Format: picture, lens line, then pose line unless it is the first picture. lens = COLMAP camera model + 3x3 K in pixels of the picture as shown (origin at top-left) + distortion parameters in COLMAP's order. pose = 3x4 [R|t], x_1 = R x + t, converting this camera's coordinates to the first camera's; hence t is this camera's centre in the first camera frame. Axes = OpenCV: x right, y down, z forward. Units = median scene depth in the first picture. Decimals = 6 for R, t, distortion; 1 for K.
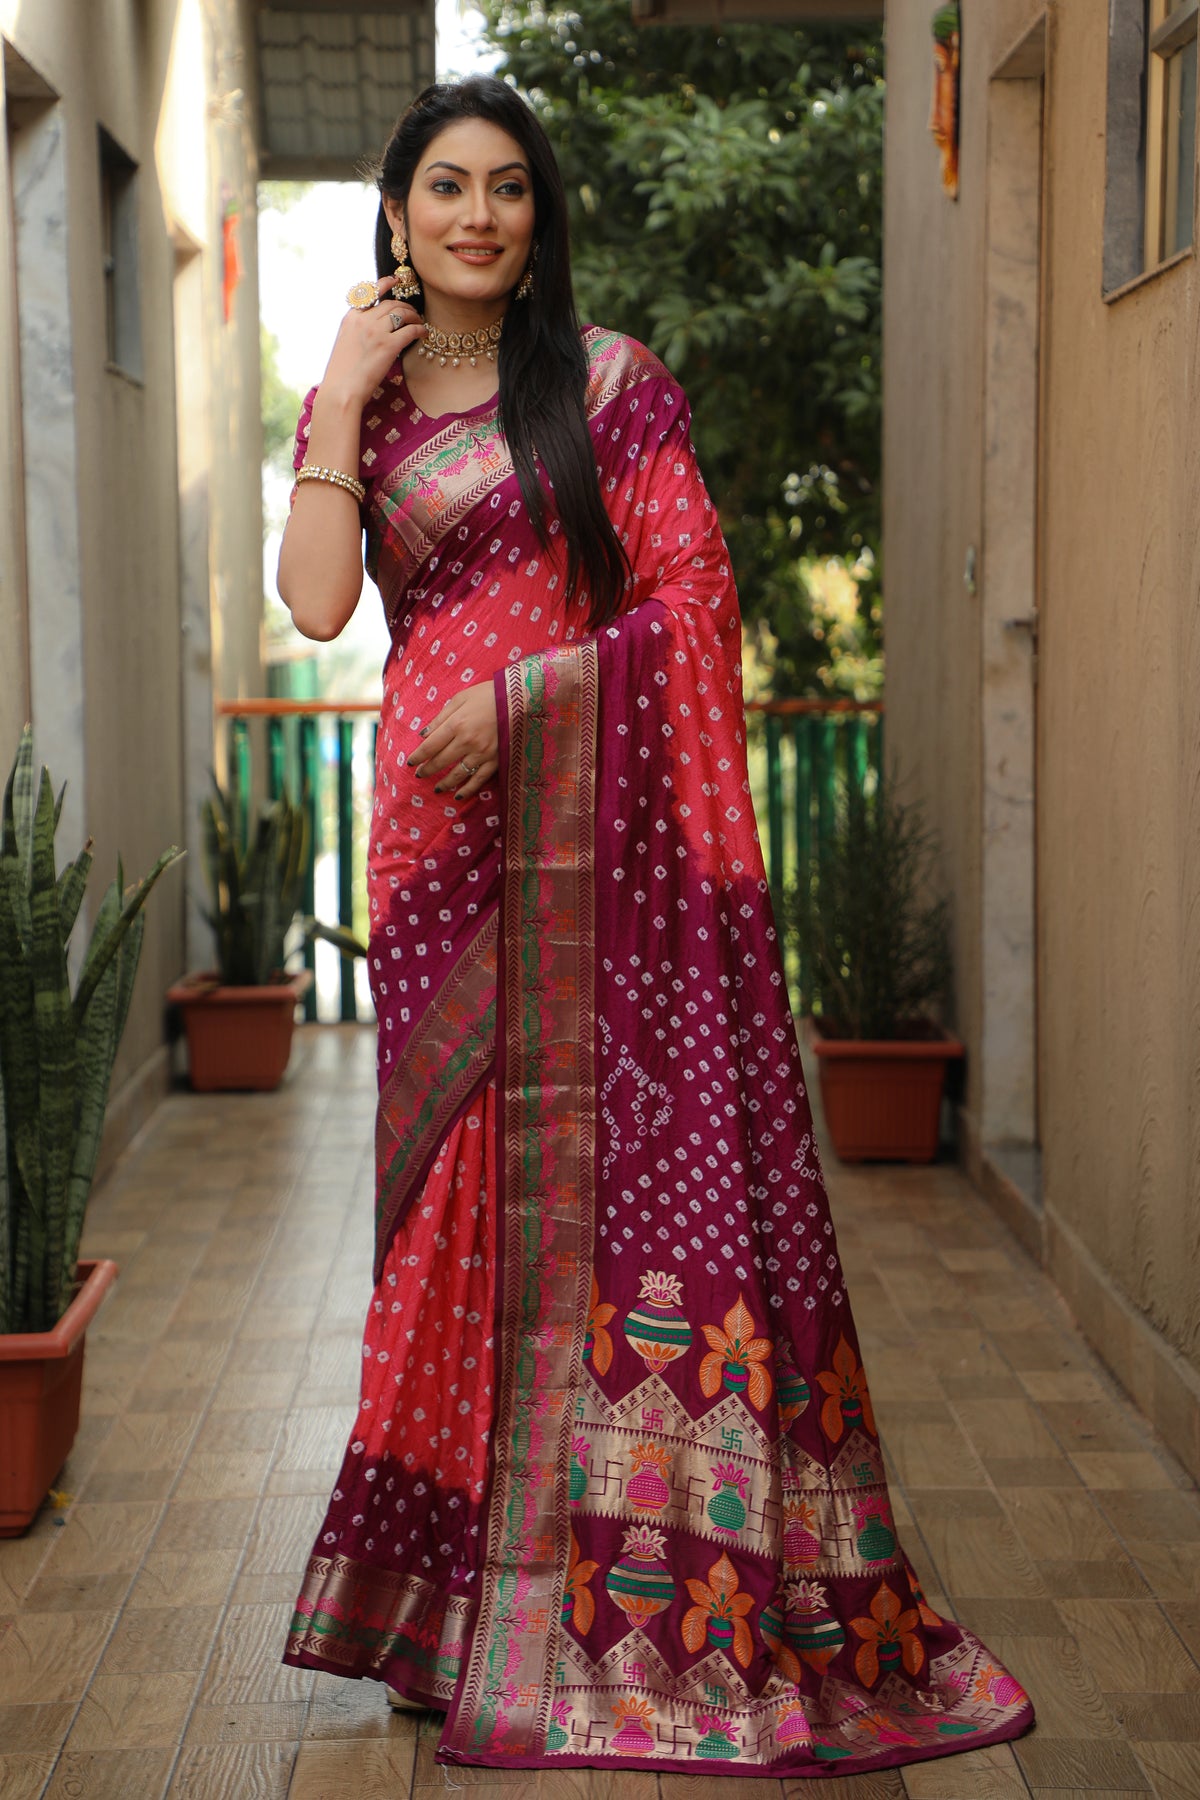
lens RADIAL K [[5354.8, 0, 642.1], [0, 5354.8, 894.1], [0, 0, 1]] dist [0.610582, -0.548363]
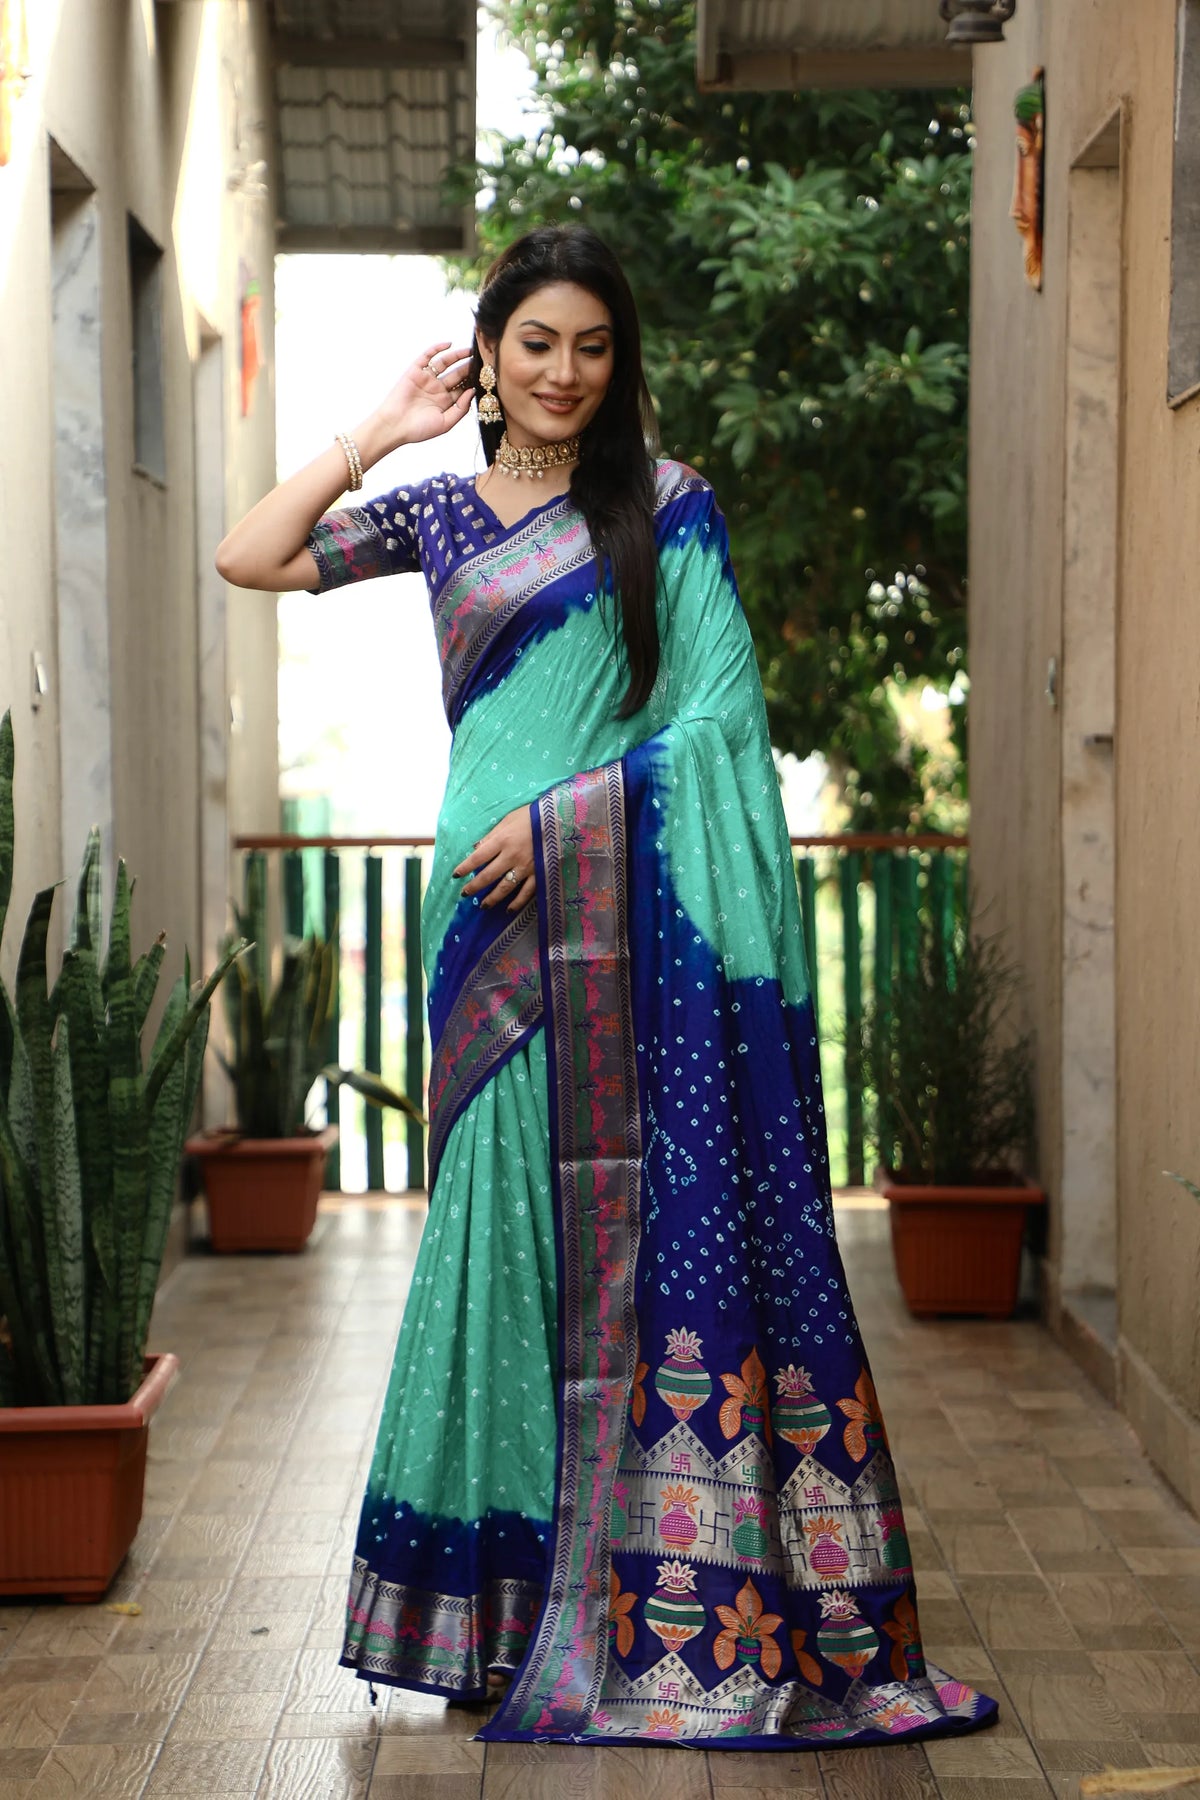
lens RADIAL K [[4090.7, 0, 600.0], [0, 4090.7, 900.0], [0, 0, 1]] dist [0.282342, 0.107353]
pose [[0.999771, 0.003298, -0.021154, -0.002530], [-0.003256, 0.999993, 0.002001, -0.023163], [0.021160, -0.001932, 0.999774, 0.275351]]
